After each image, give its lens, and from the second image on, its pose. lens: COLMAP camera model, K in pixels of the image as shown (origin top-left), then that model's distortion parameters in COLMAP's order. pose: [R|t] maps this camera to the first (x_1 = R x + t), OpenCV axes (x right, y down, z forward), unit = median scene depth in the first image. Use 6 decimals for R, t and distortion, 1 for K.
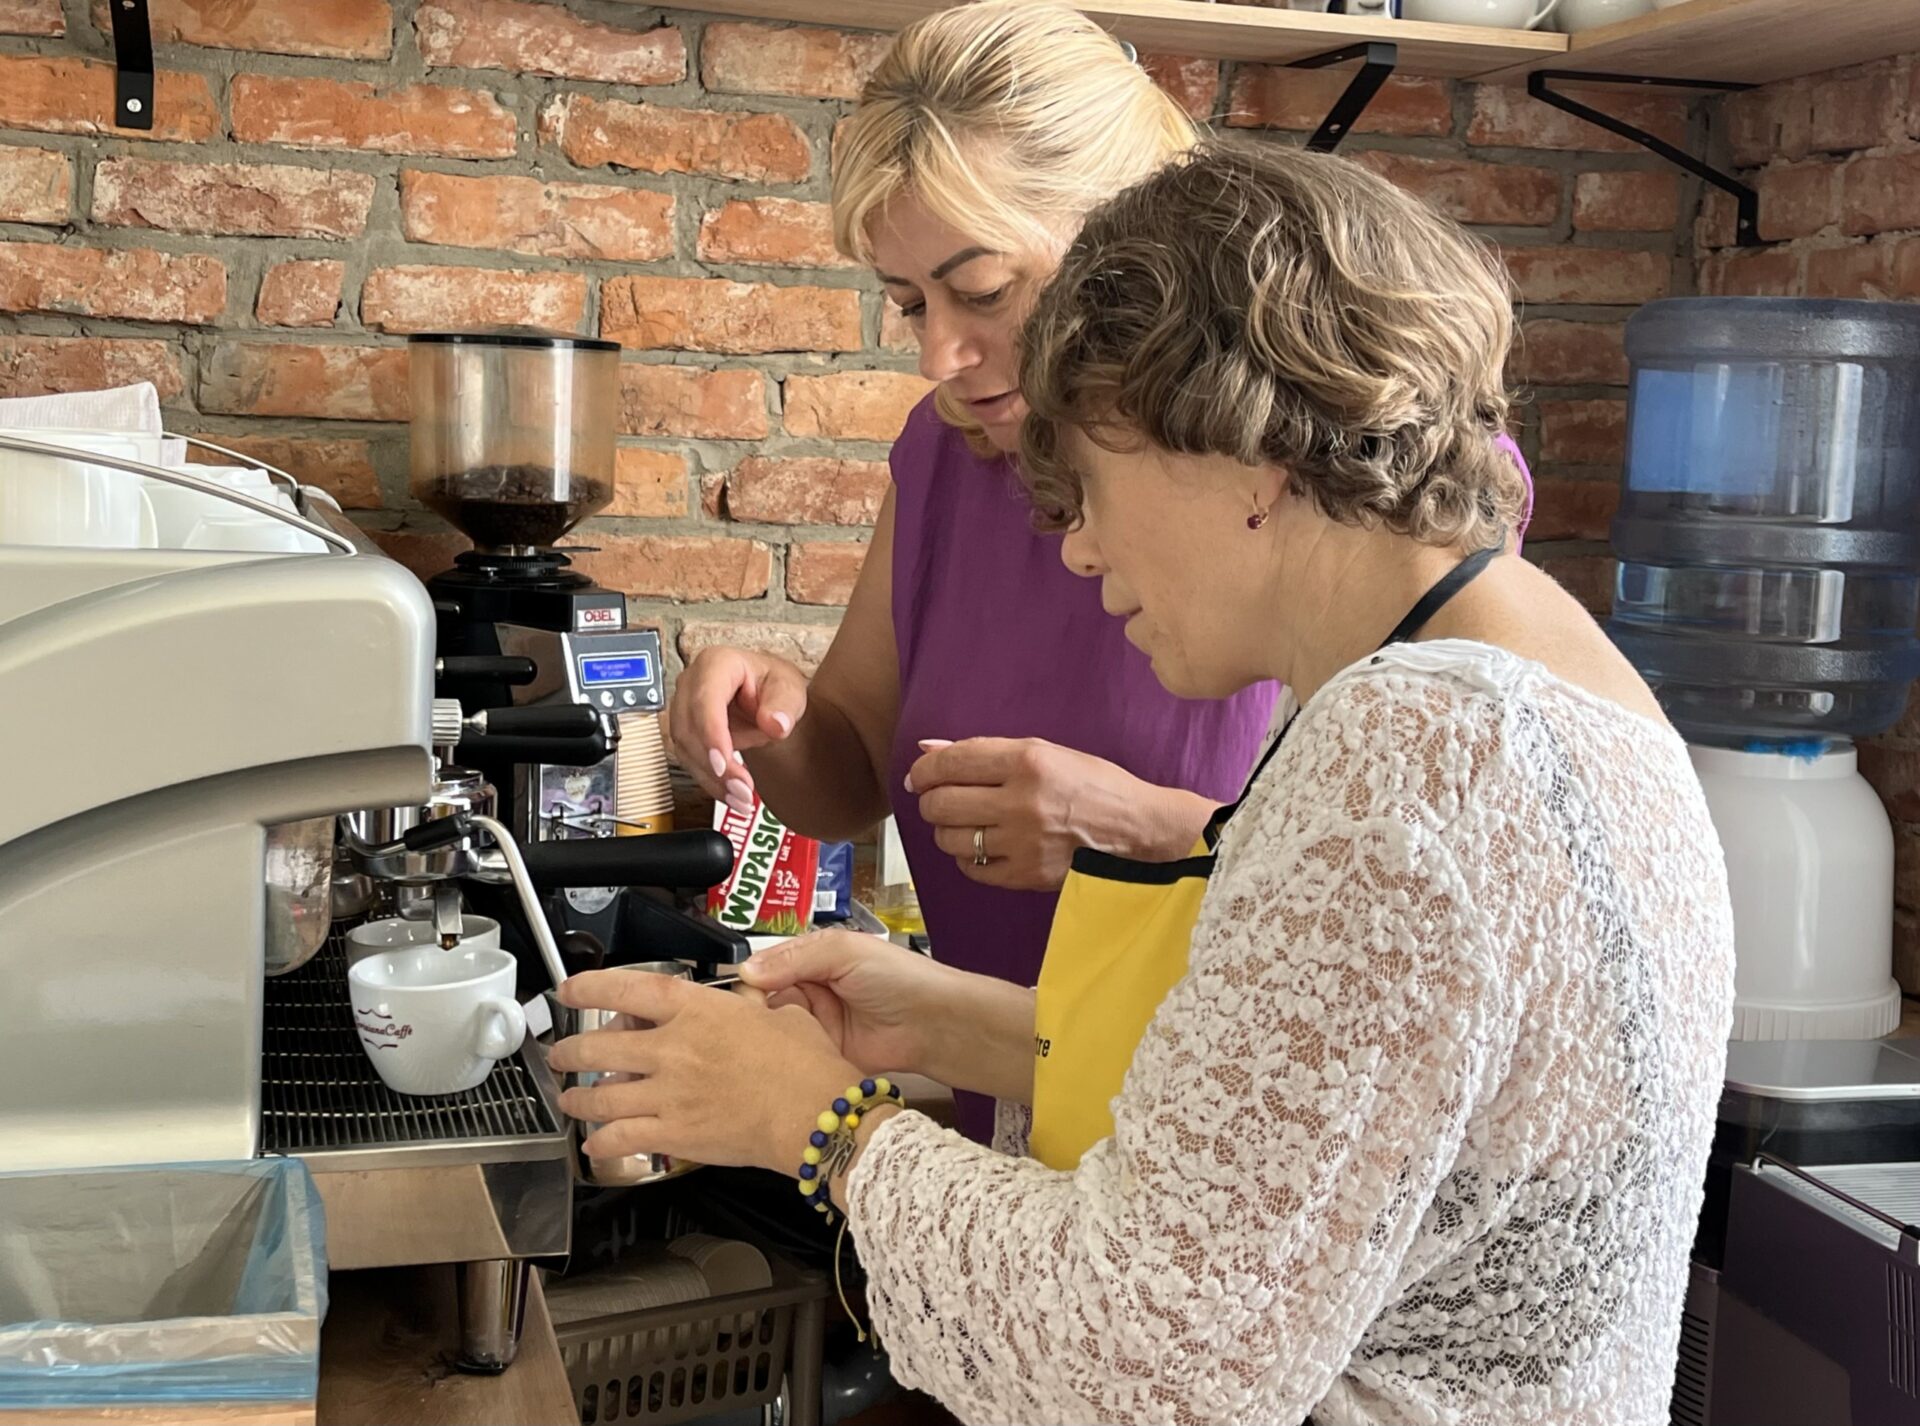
lens RADIAL K [[2207.3, 0, 965.7], [0, 2207.3, 659.6], [0, 0, 1]] dist [0.018145, 0.000000]
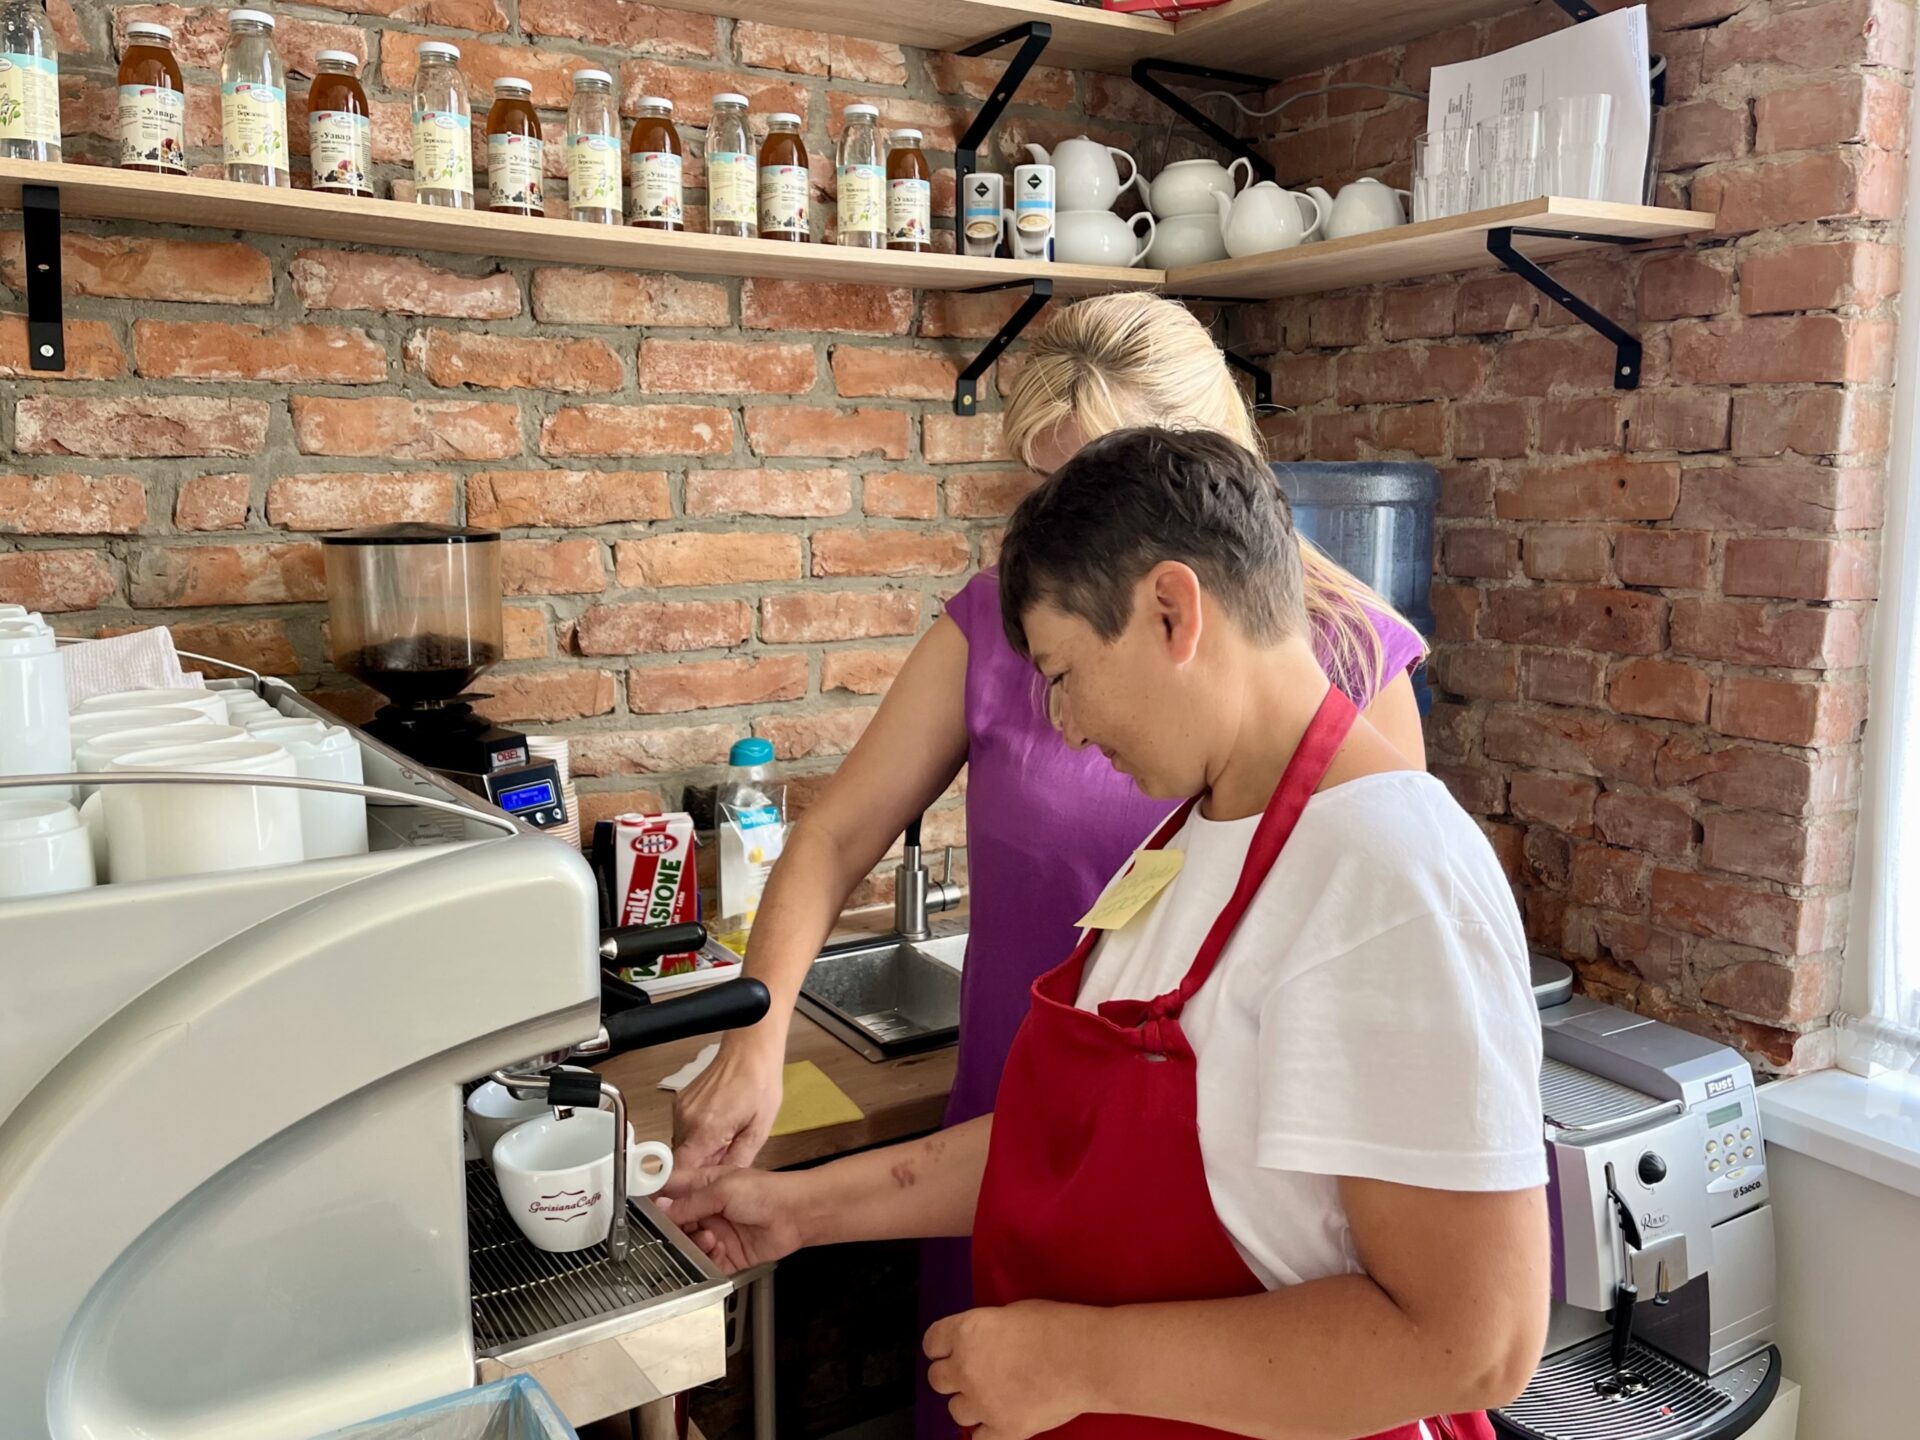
lens RADIAL K [[1487.7, 0, 966.4], [0, 1487.7, 715.5], [0, 0, 1]] dist [0.011524, 0.004359]
pose [[0.962190, -0.087335, 0.257997, -0.122984], [0.073587, 0.995329, 0.062487, -0.069116], [-0.262249, -0.041139, 0.964123, 0.103105]]
